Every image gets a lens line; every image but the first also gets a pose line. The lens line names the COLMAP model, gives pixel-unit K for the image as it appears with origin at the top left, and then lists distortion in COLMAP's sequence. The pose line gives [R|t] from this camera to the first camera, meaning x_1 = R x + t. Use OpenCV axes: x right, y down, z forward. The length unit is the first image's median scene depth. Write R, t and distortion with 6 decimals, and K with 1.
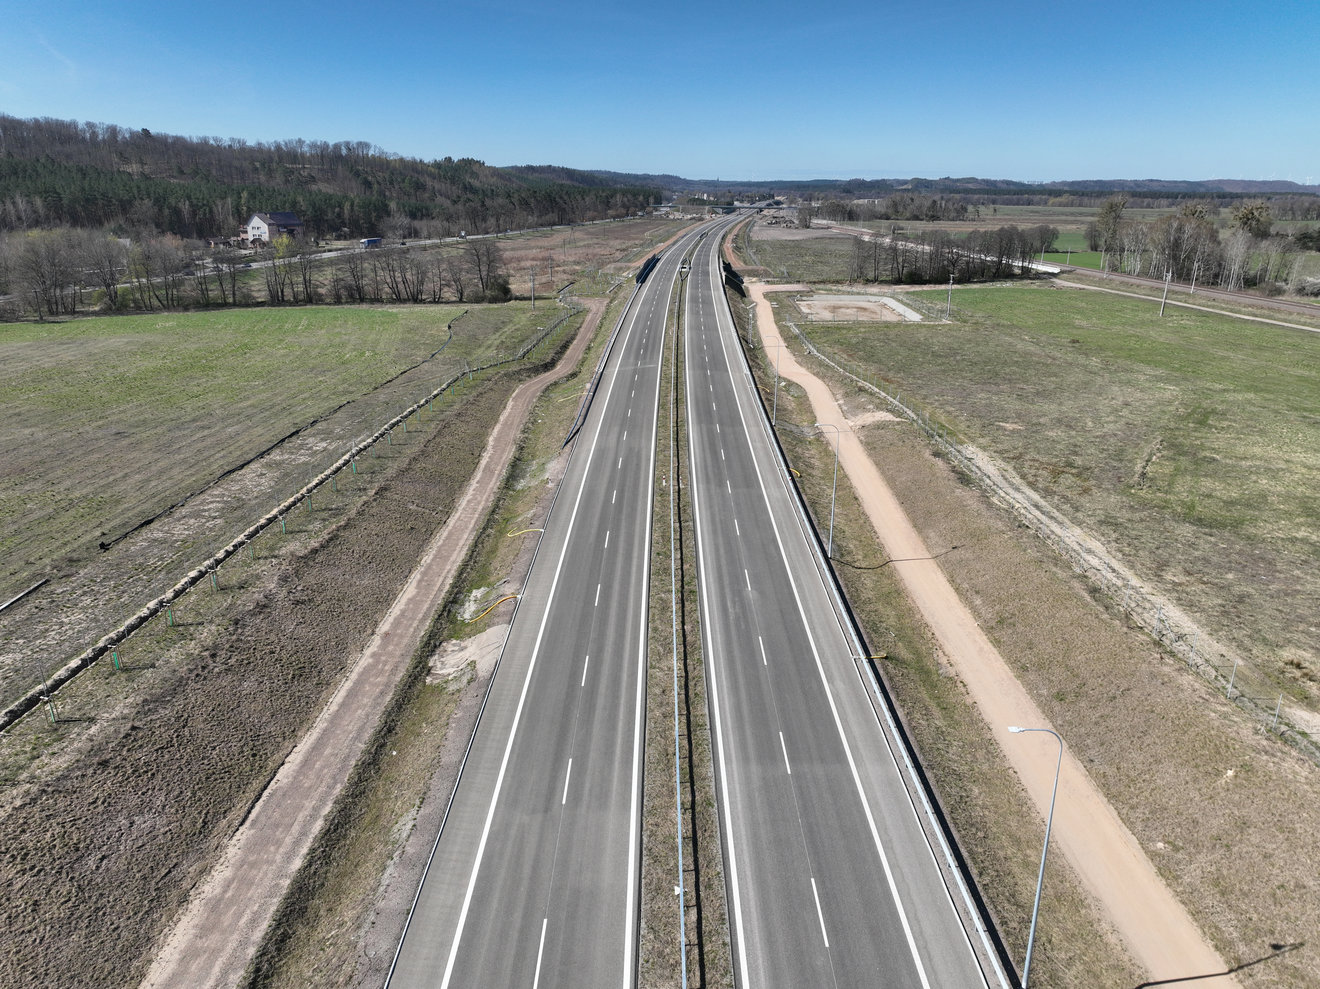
lens RADIAL K [[921.2, 0, 655.9], [0, 921.2, 491.9], [0, 0, 1]] dist [0.001987, 0.008145]
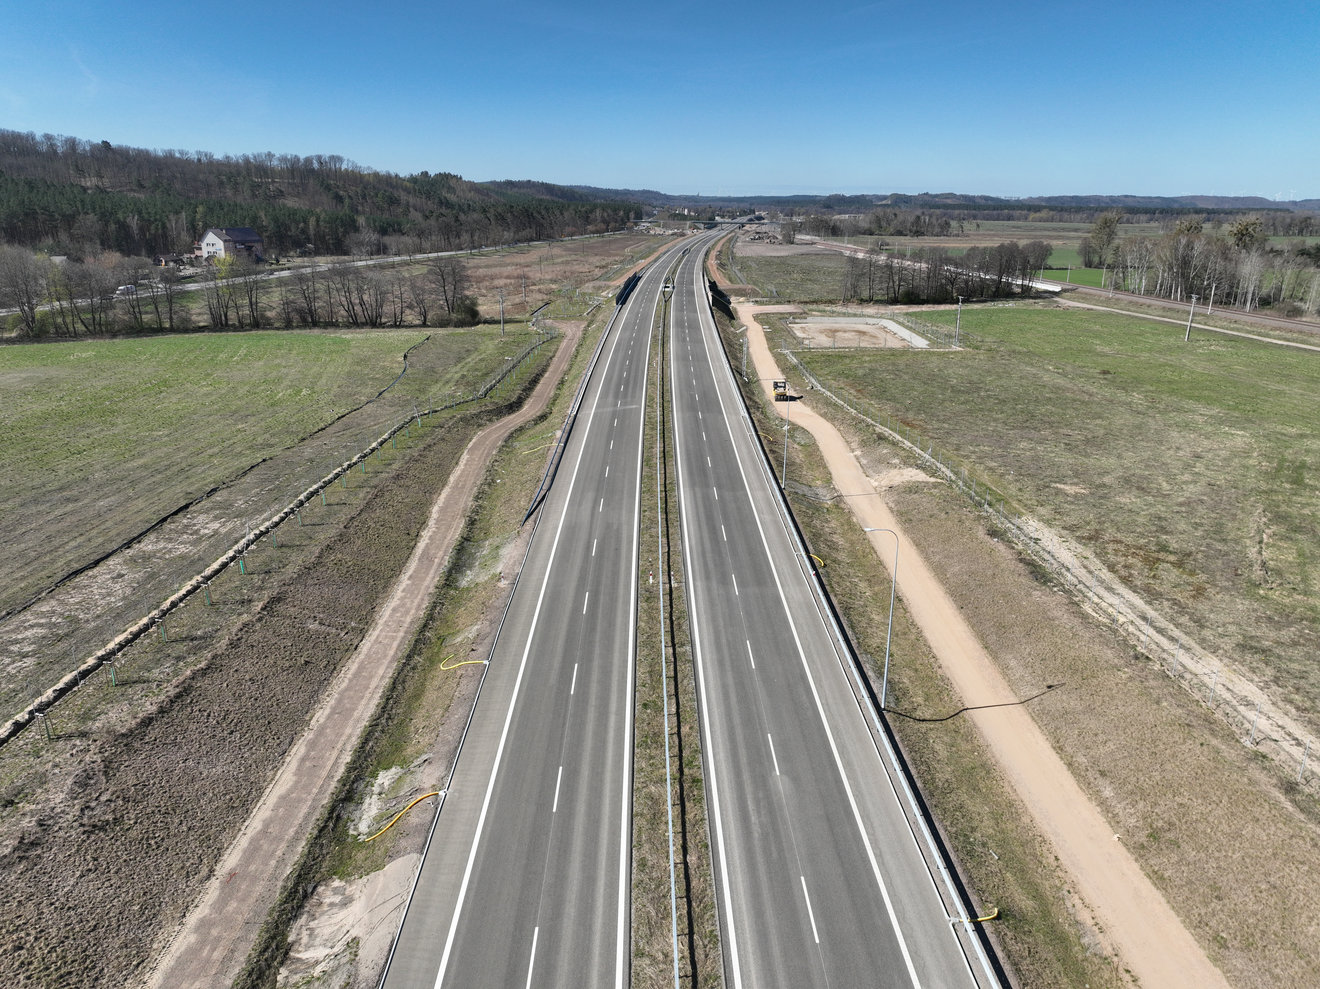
lens RADIAL K [[921.2, 0, 663.3], [0, 921.2, 497.7], [0, 0, 1]] dist [0.001987, 0.008145]
pose [[0.999605, -0.007787, 0.026989, -0.000910], [0.008037, 0.999926, -0.009164, -0.057986], [-0.026916, 0.009377, 0.999594, 0.184970]]
